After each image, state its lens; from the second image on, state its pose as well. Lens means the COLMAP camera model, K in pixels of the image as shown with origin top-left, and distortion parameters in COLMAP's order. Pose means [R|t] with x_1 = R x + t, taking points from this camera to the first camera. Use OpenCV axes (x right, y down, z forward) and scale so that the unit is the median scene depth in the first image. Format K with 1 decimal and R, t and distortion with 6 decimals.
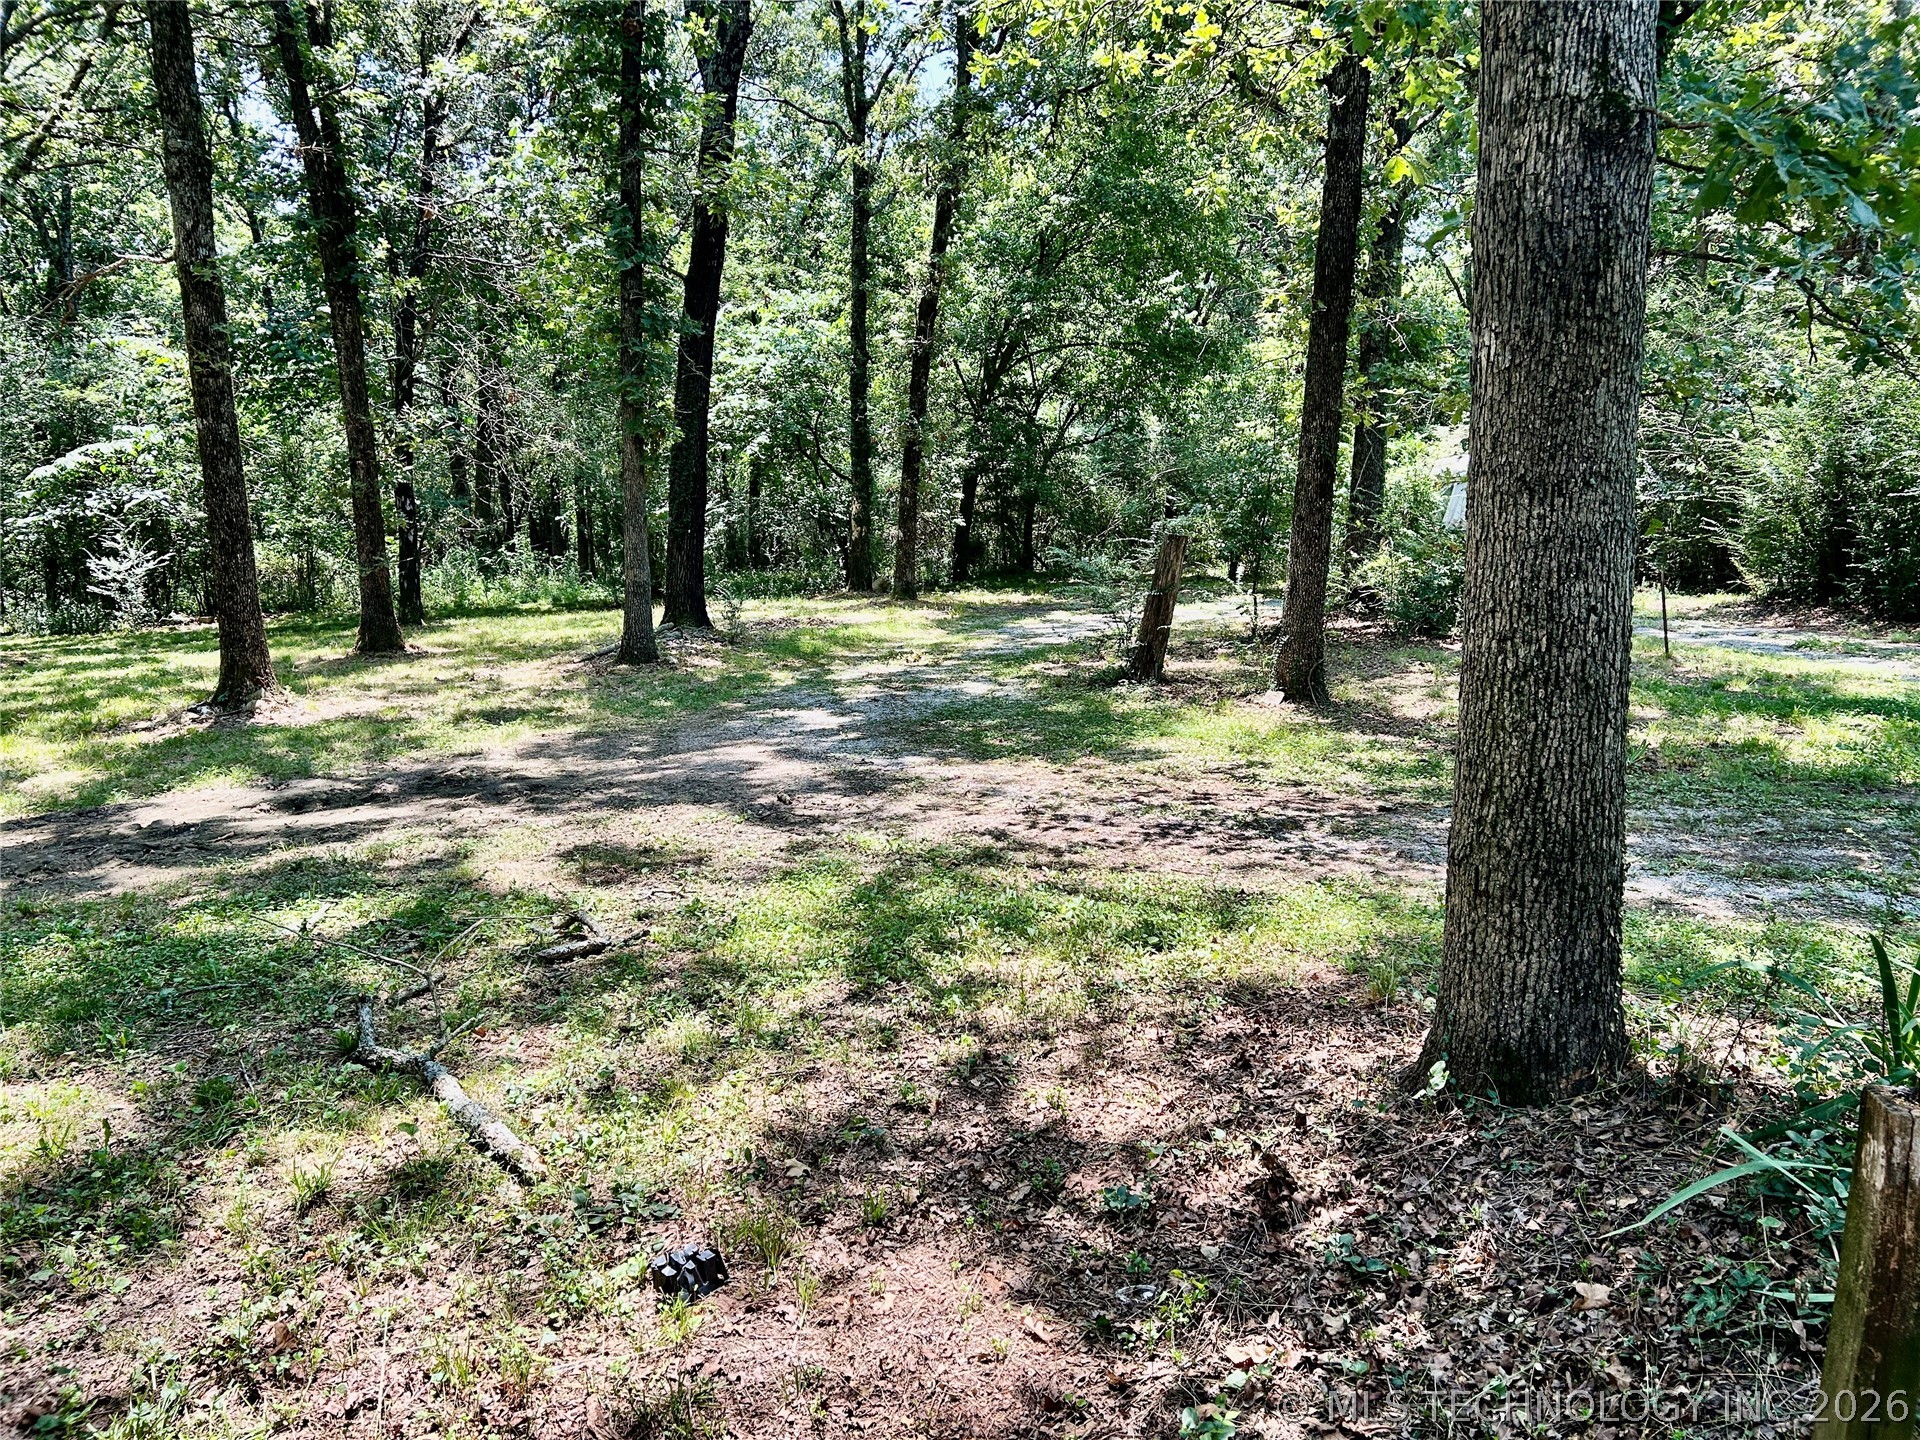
lens RADIAL K [[1443.8, 0, 956.6], [0, 1443.8, 731.3], [0, 0, 1]] dist [0.063416, -0.076203]
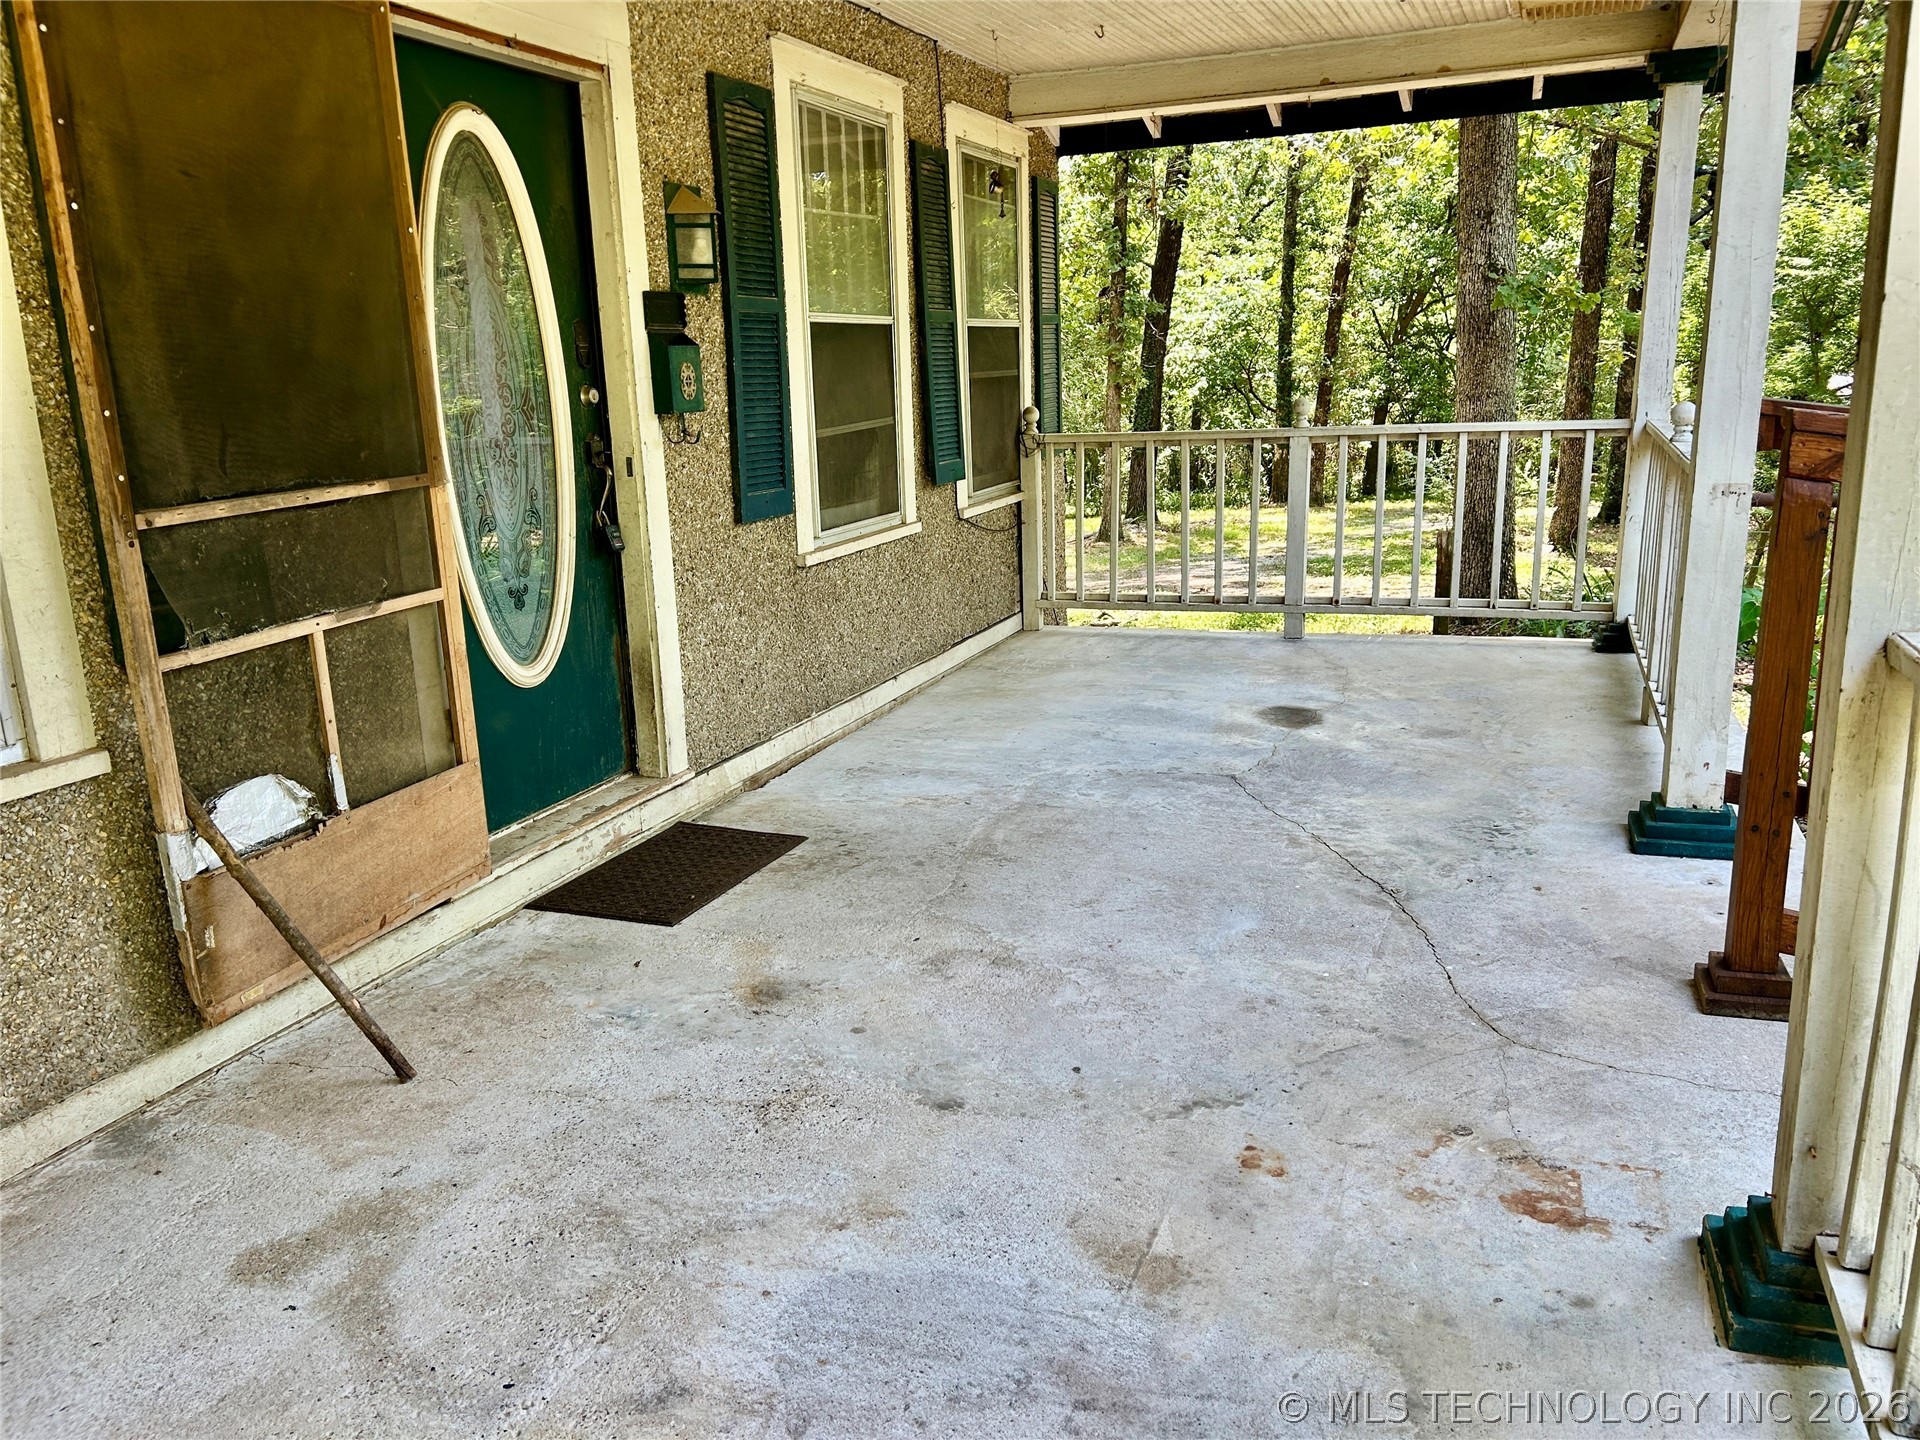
lens RADIAL K [[1443.8, 0, 945.6], [0, 1443.8, 717.8], [0, 0, 1]] dist [0.063416, -0.076203]
pose [[0.953802, 0.039897, -0.297776, 0.037155], [-0.030614, 0.998891, 0.035775, 0.049854], [0.298873, -0.025006, 0.953965, -0.262058]]
